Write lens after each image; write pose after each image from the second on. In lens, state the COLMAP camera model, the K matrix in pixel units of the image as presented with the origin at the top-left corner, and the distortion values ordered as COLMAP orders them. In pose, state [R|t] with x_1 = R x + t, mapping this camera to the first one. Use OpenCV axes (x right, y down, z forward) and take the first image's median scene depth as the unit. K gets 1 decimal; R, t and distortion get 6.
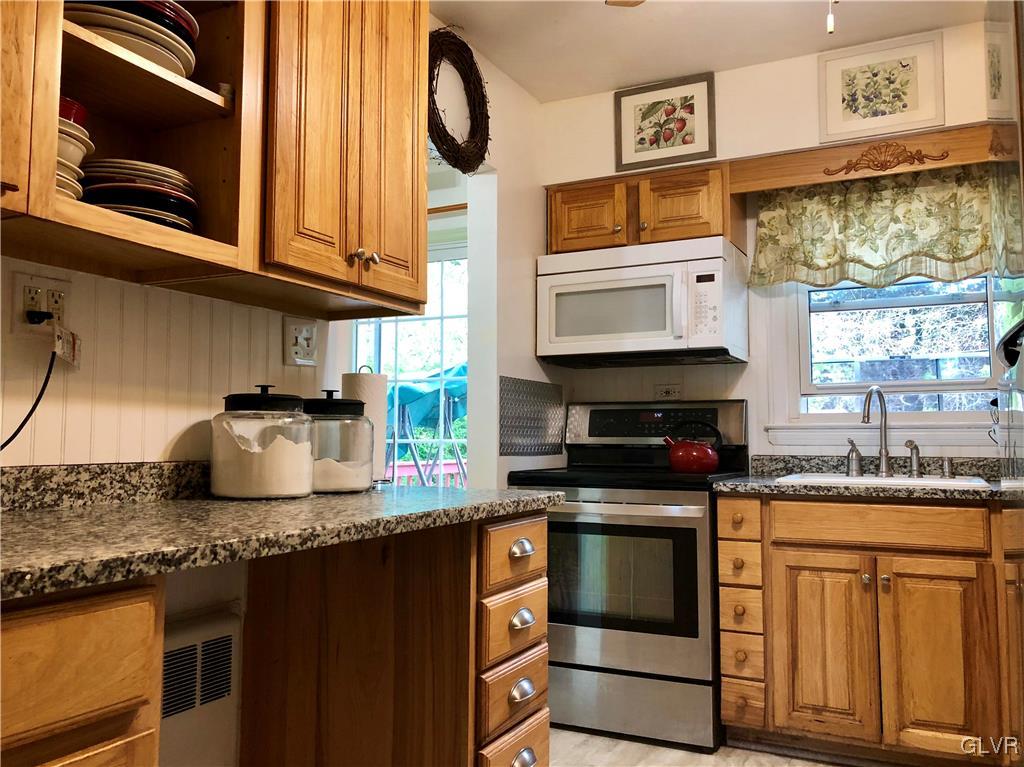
lens RADIAL K [[861.5, 0, 505.5], [0, 861.5, 383.4], [0, 0, 1]] dist [0.070899, -0.053010]
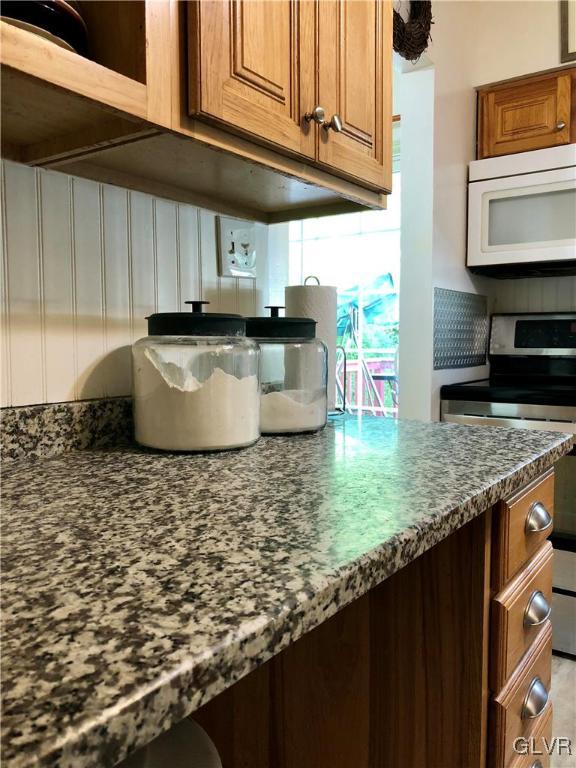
lens RADIAL K [[646.1, 0, 290.0], [0, 646.1, 384.9], [0, 0, 1]] dist [0.070899, -0.053010]
pose [[0.990064, 0.006946, -0.140443, -0.115082], [0.012008, 0.990955, 0.133659, -0.000042], [0.140101, -0.134017, 0.981025, 0.439462]]
